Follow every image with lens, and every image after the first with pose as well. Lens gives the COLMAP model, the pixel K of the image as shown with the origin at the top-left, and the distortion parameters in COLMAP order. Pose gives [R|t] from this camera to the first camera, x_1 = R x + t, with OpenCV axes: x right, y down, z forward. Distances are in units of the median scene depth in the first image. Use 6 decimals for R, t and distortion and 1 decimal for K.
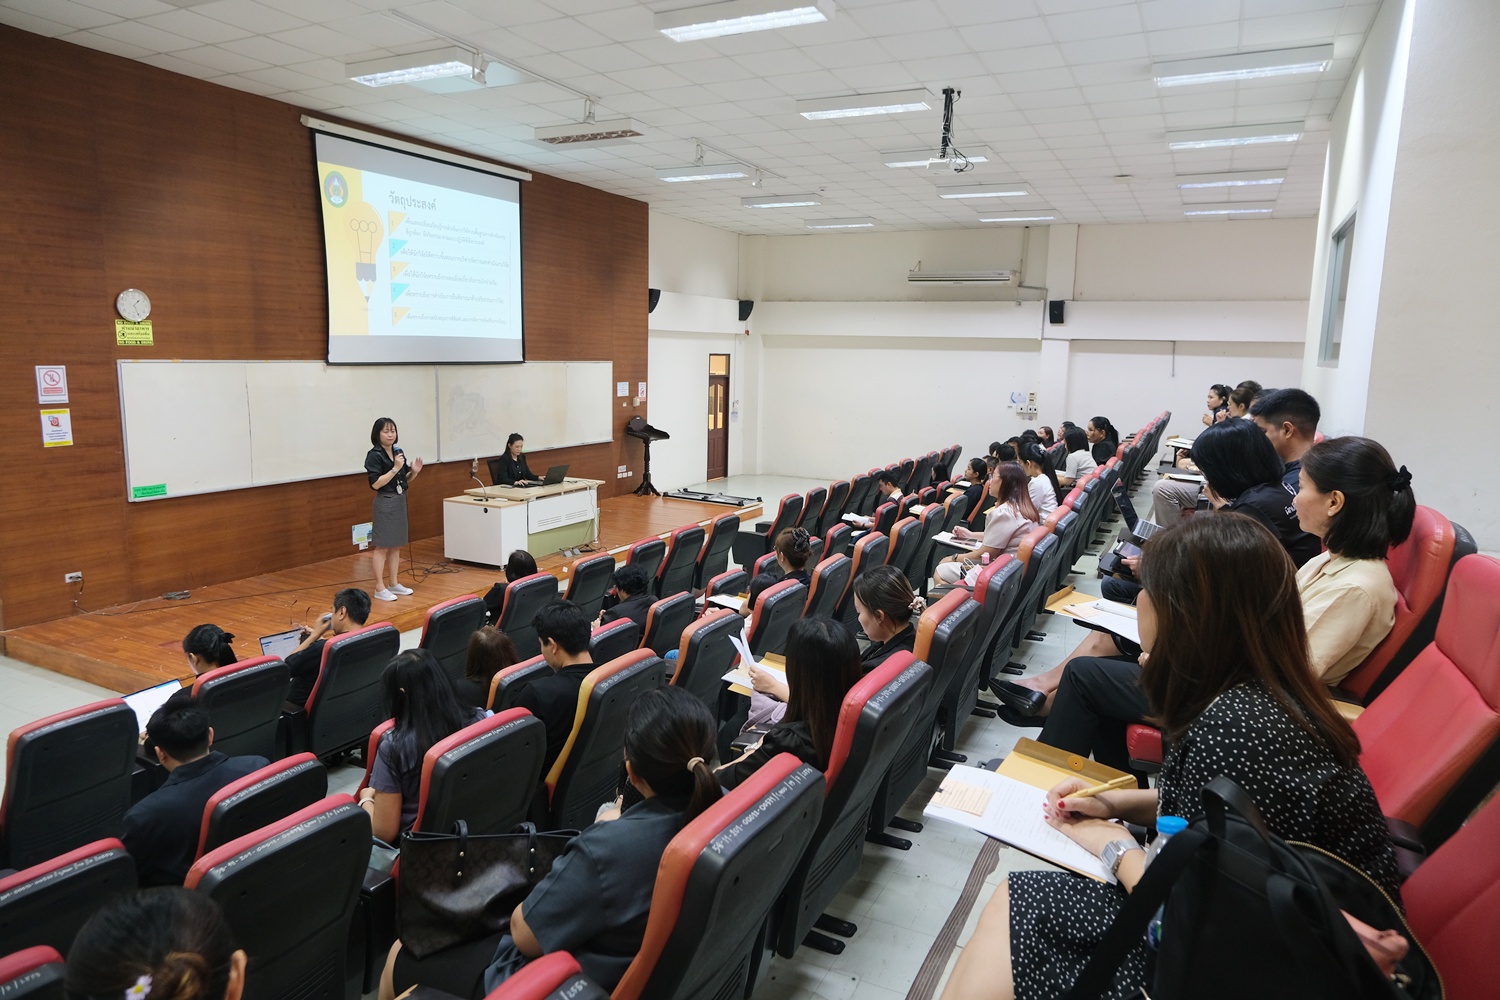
lens RADIAL K [[950.8, 0, 750.0], [0, 950.8, 500.0], [0, 0, 1]] dist [0.000056, -0.000059]
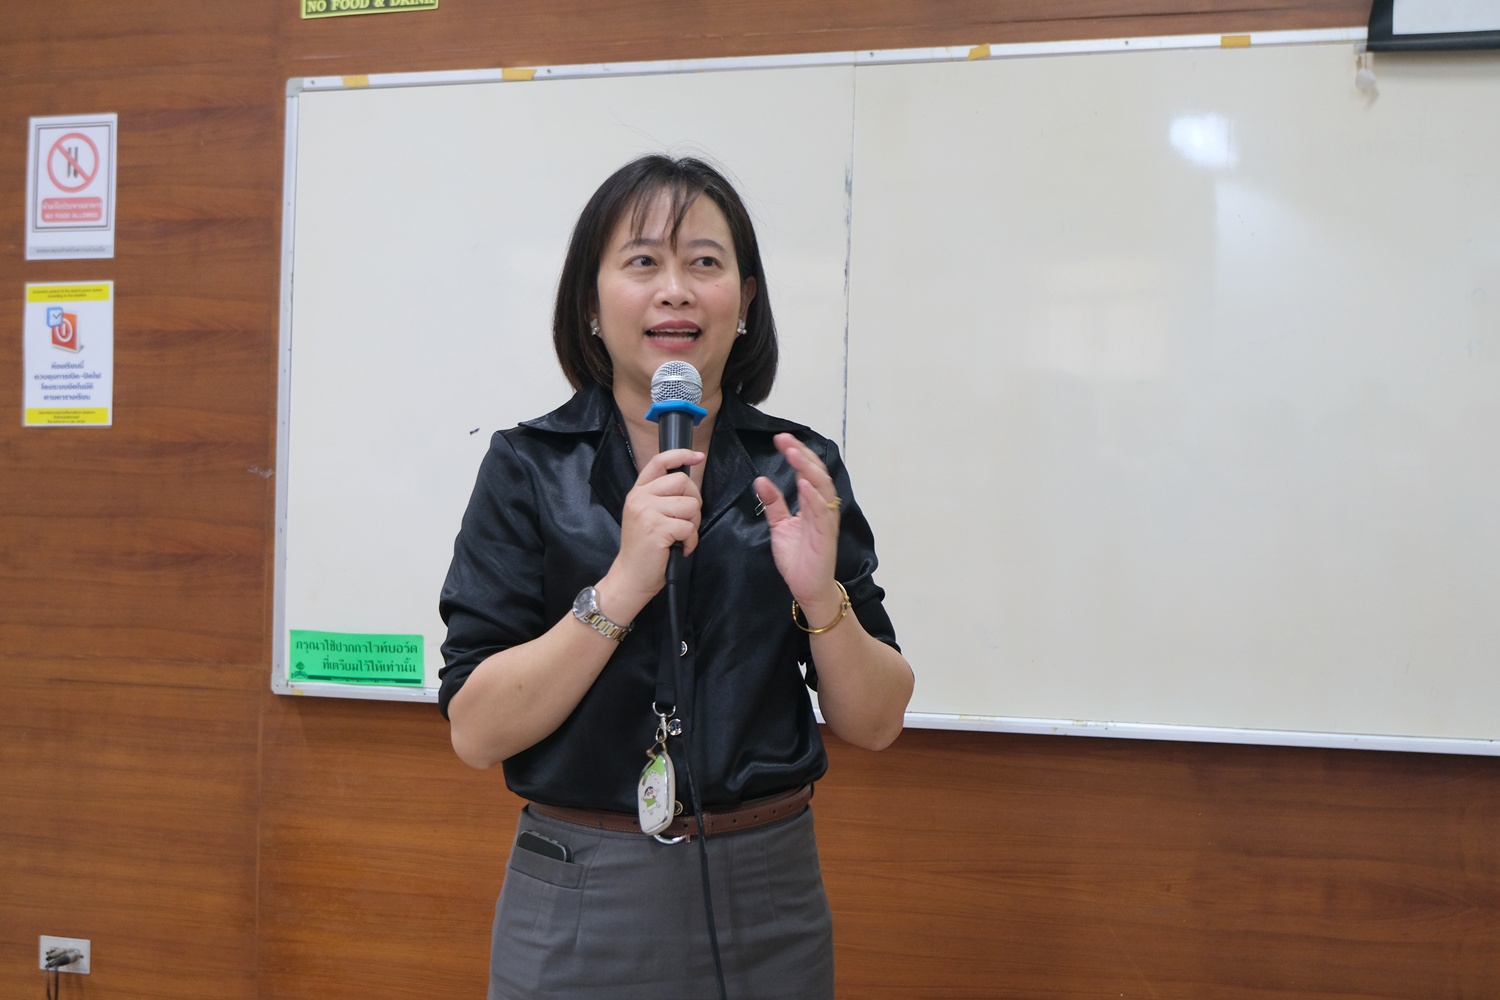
lens RADIAL K [[2038.1, 0, 750.0], [0, 2038.1, 500.0], [0, 0, 1]] dist [-0.013313, -0.031574]
pose [[0.177276, -0.031590, -0.983654, -0.157474], [-0.174438, 0.982651, -0.062995, -0.034679], [0.968579, 0.182754, 0.168690, 1.084208]]
